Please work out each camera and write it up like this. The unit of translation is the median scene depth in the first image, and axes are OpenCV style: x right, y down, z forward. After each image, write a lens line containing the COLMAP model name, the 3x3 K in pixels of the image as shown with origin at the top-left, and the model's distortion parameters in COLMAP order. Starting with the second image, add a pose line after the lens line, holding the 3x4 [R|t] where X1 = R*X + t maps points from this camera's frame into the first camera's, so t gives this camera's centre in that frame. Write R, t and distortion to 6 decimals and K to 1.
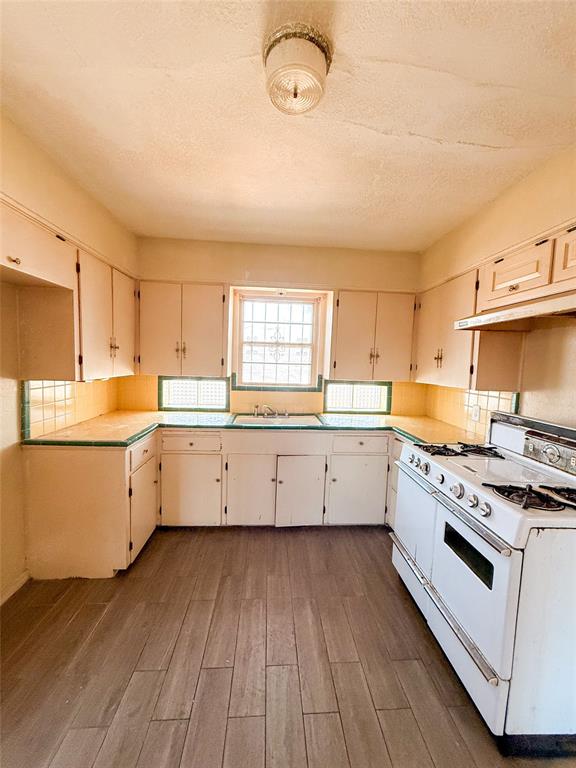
lens RADIAL K [[306.3, 0, 288.0], [0, 306.3, 384.0], [0, 0, 1]] dist [0.001024, -0.000027]
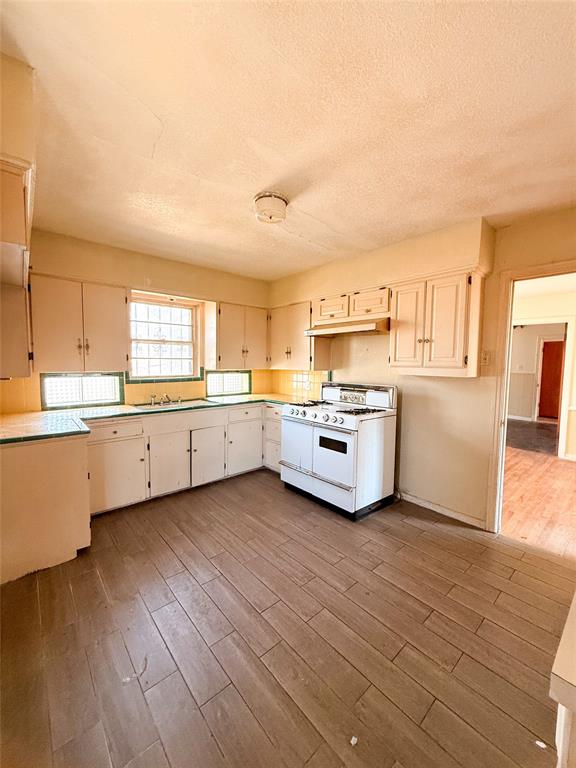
lens RADIAL K [[306.3, 0, 288.0], [0, 306.3, 384.0], [0, 0, 1]] dist [0.001024, -0.000027]
pose [[0.791770, -0.069001, 0.606910, -0.445381], [0.062525, 0.997535, 0.031842, 0.025236], [-0.607611, 0.012735, 0.794132, -0.237122]]
